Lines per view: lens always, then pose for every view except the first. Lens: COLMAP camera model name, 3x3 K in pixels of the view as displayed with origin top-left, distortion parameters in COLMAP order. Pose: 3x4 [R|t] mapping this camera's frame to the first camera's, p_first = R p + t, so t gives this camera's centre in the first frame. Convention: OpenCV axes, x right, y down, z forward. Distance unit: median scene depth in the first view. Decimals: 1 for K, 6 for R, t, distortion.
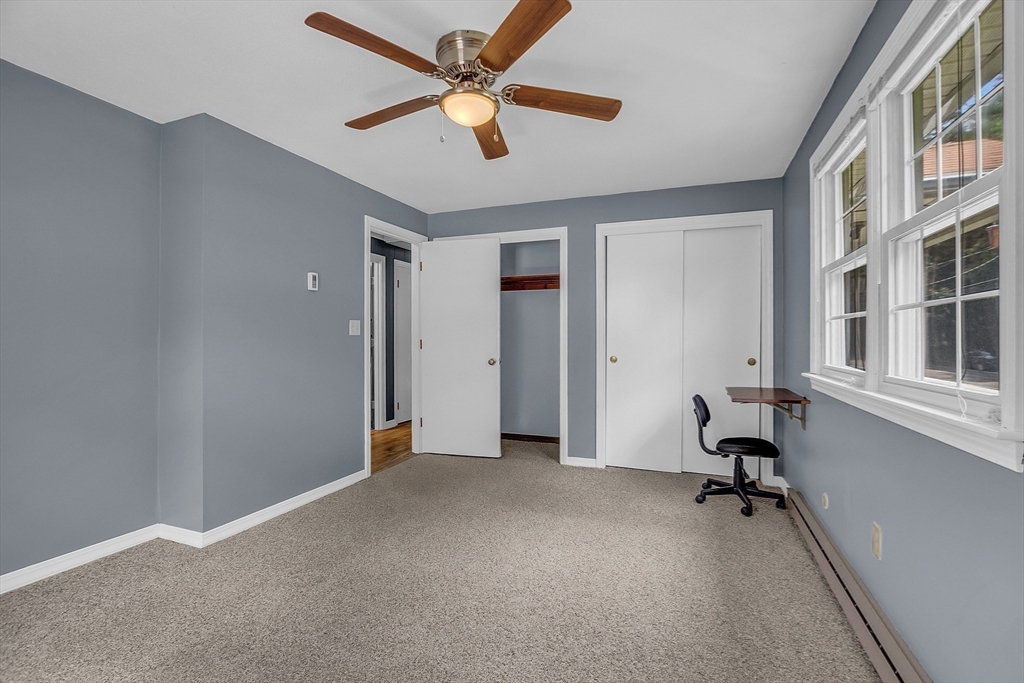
lens RADIAL K [[454.4, 0, 511.3], [0, 454.4, 337.1], [0, 0, 1]] dist [-0.017964, -0.000554]
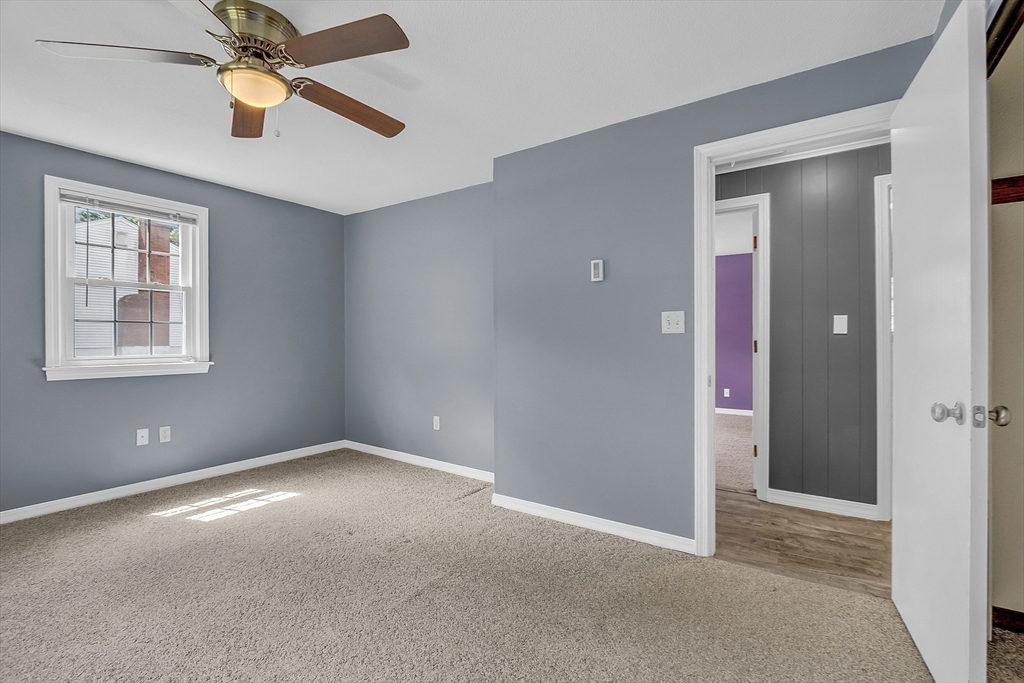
lens RADIAL K [[454.4, 0, 513.9], [0, 454.4, 337.2], [0, 0, 1]] dist [-0.017964, -0.000554]
pose [[-0.201199, -0.003809, -0.979543, 0.374969], [0.000613, 0.999992, -0.004014, 0.004319], [0.979550, -0.001408, -0.201195, 0.905165]]
